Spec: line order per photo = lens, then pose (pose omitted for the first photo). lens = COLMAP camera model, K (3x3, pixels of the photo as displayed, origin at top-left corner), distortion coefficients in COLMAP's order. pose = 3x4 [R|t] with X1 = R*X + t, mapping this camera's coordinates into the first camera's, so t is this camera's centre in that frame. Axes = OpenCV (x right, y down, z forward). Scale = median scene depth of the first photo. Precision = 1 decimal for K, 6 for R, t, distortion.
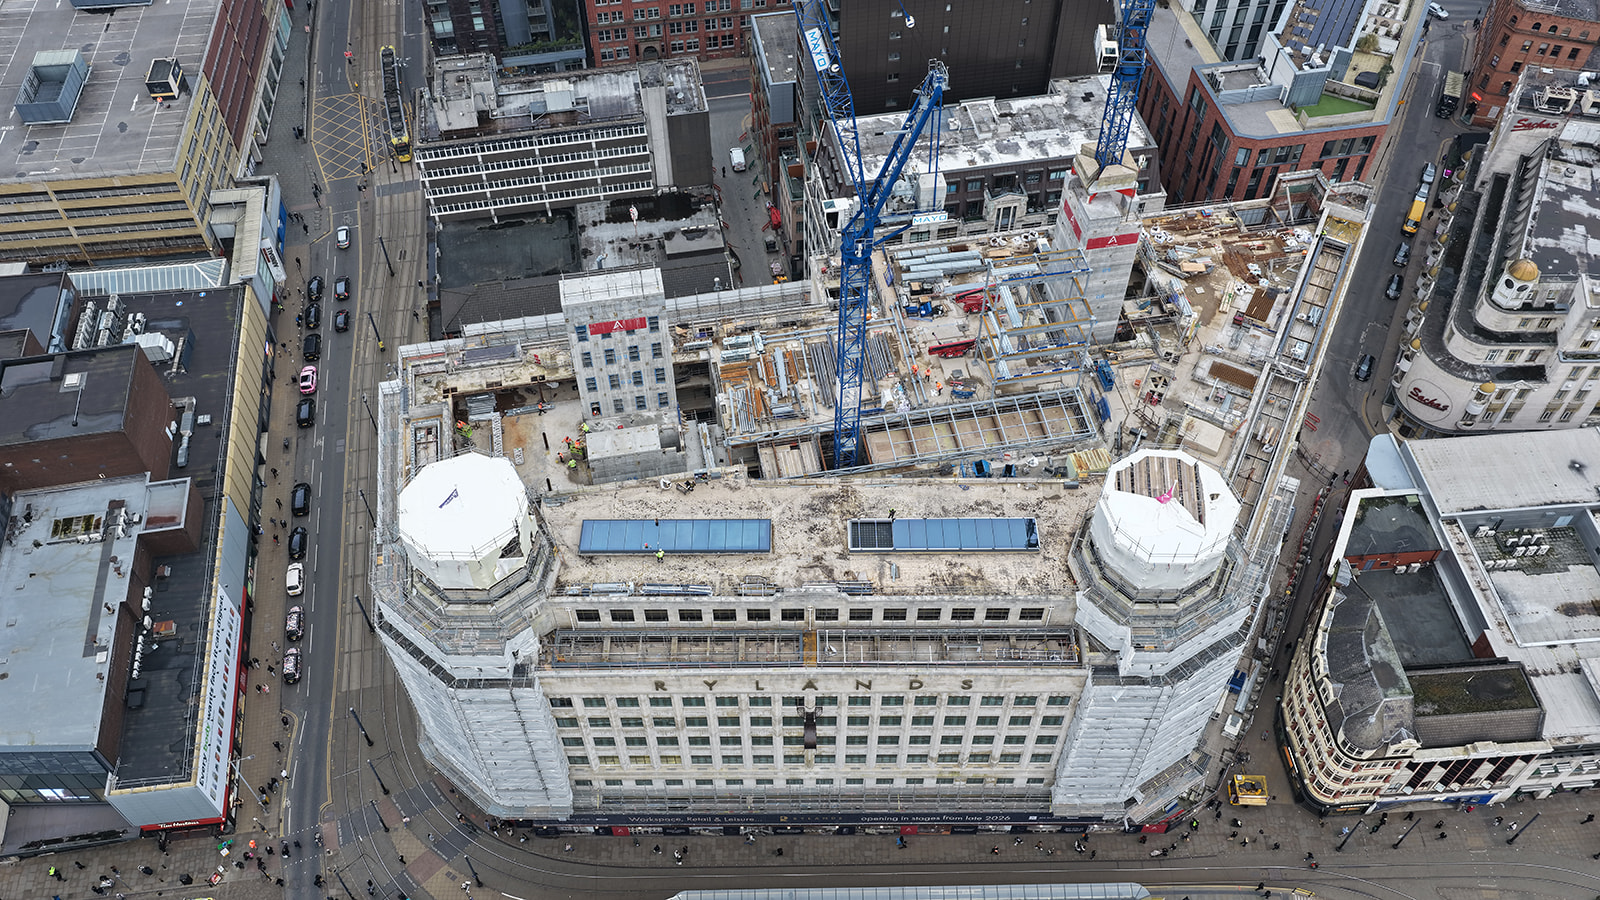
lens RADIAL K [[1321.4, 0, 796.6], [0, 1321.4, 450.1], [0, 0, 1]] dist [0.002435, 0.024705]
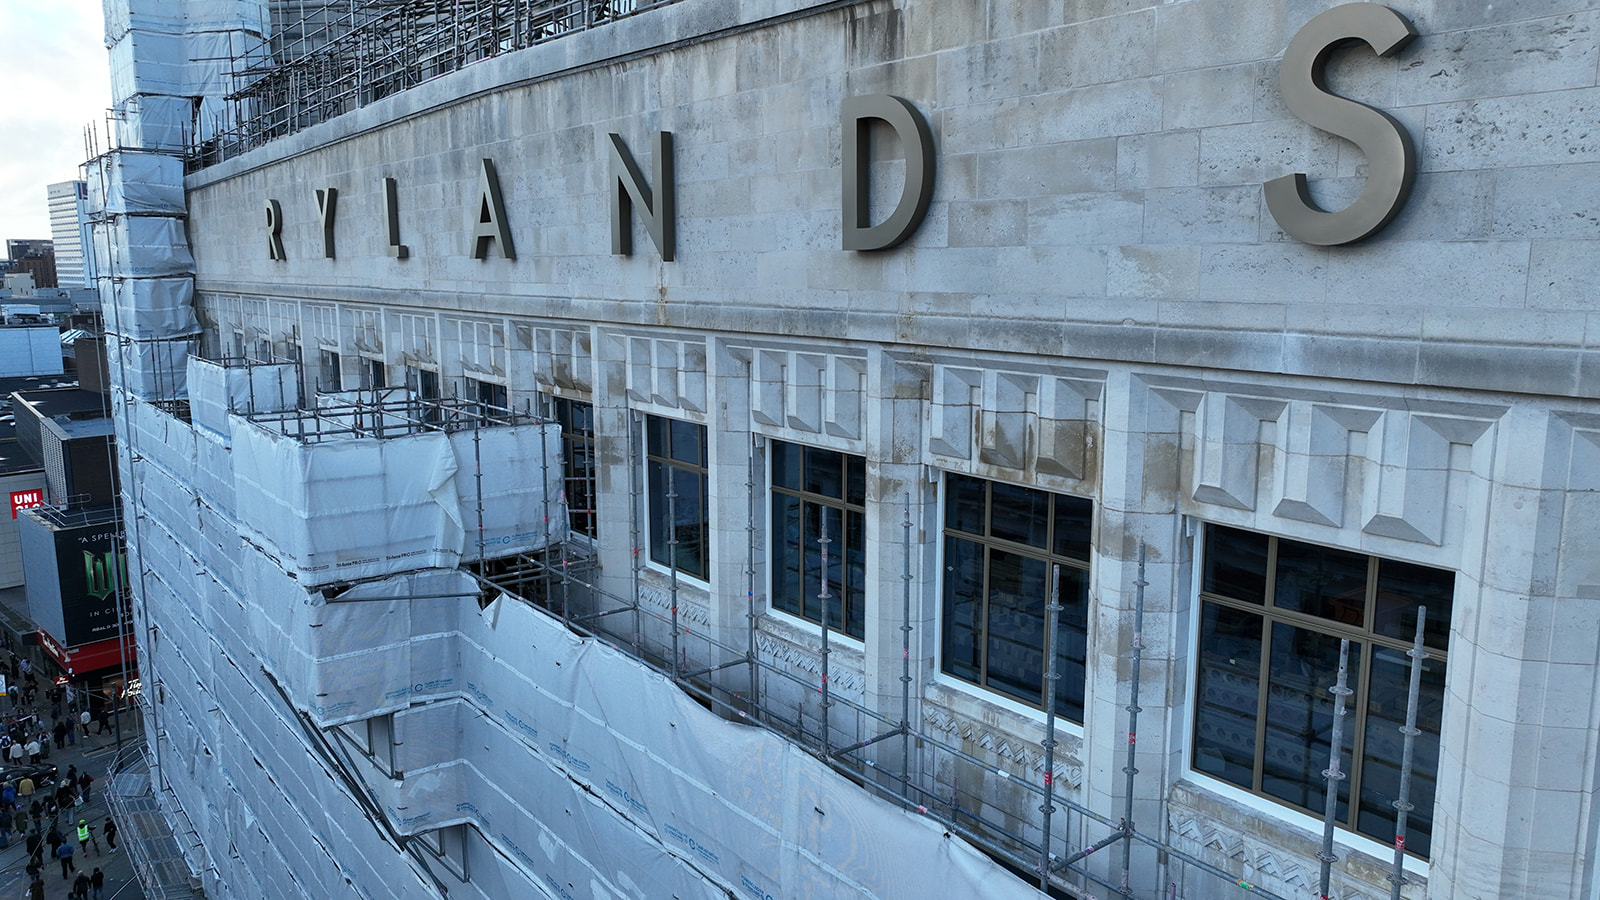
lens RADIAL K [[1112.4, 0, 799.2], [0, 1112.4, 446.5], [0, 0, 1]] dist [0.003821, 0.000927]
pose [[0.624159, 0.131056, -0.770227, 0.138946], [-0.612116, 0.694661, -0.377835, 0.201657], [0.485530, 0.707298, 0.513801, 0.832430]]
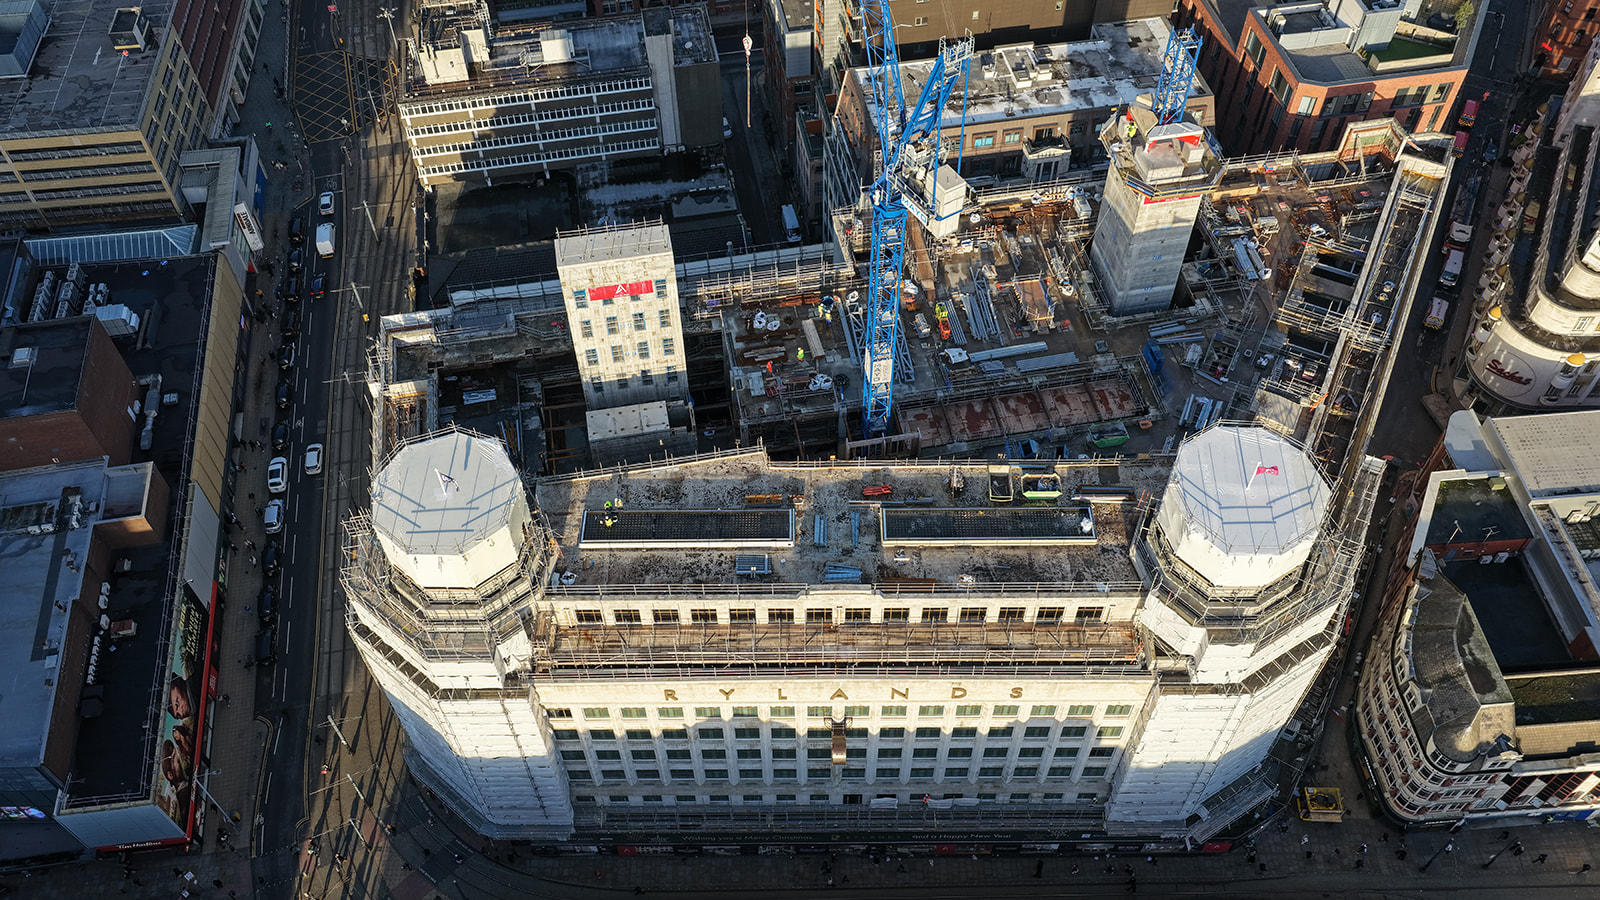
lens RADIAL K [[1321.4, 0, 798.2], [0, 1321.4, 450.9], [0, 0, 1]] dist [0.002435, 0.024705]
pose [[0.999989, -0.003090, -0.003591, -0.011841], [0.003139, 0.999899, 0.013868, 0.002000], [0.003548, -0.013879, 0.999897, 0.099736]]
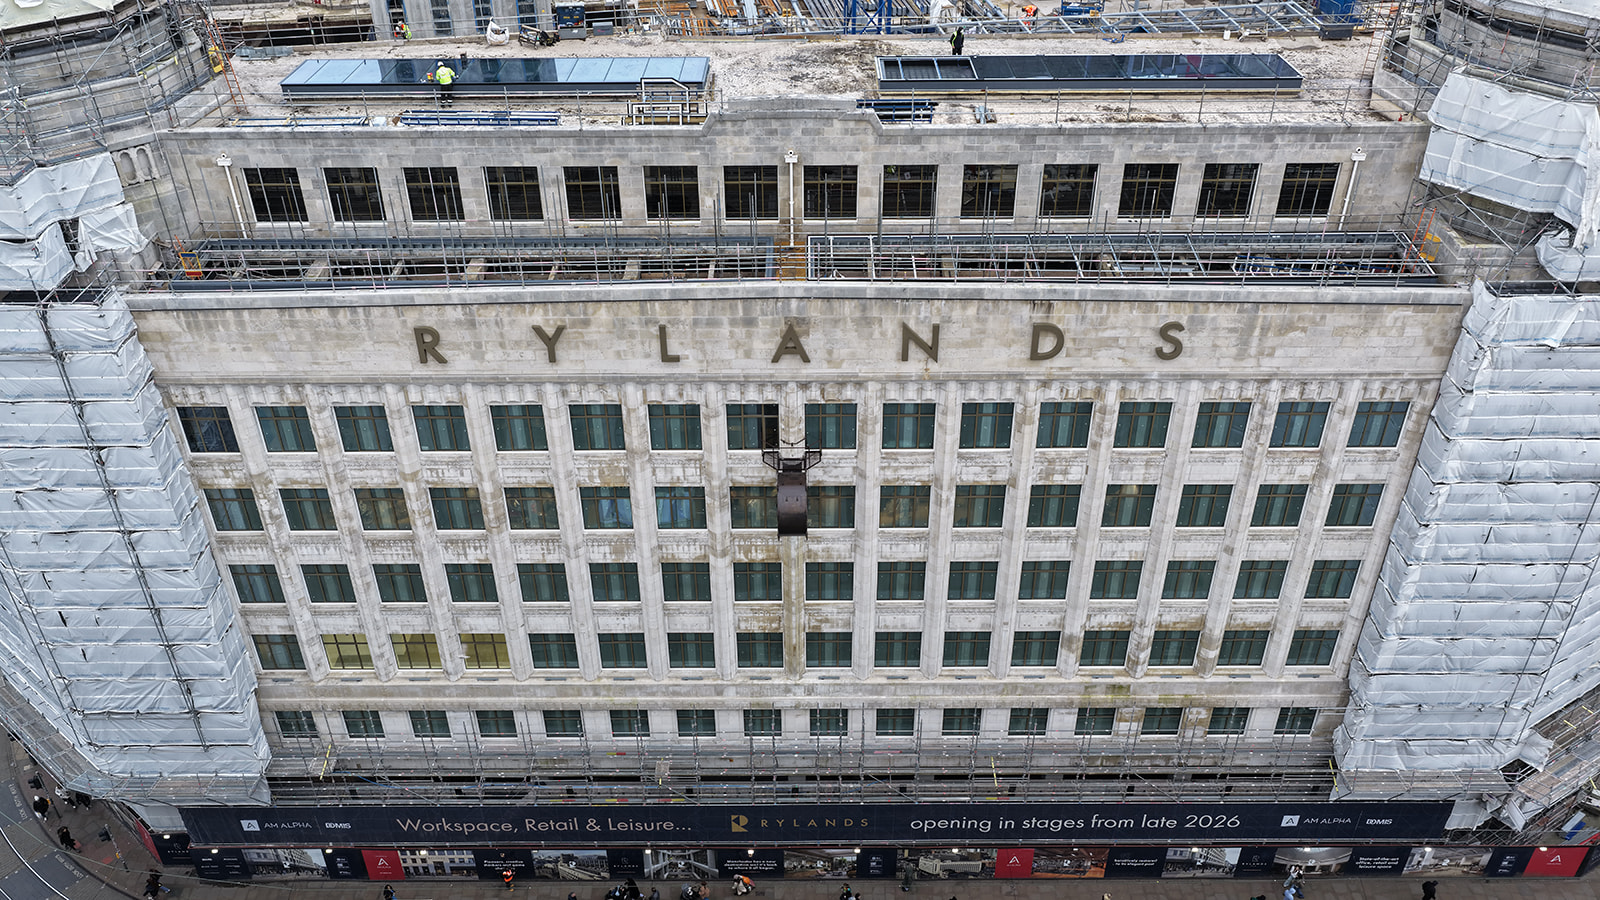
lens RADIAL K [[1321.4, 0, 795.3], [0, 1321.4, 448.7], [0, 0, 1]] dist [0.002435, 0.024705]
pose [[0.999986, 0.000168, -0.005242, 0.011867], [-0.001626, 0.960163, -0.279436, 0.281083], [0.004986, 0.279441, 0.960150, 0.527831]]
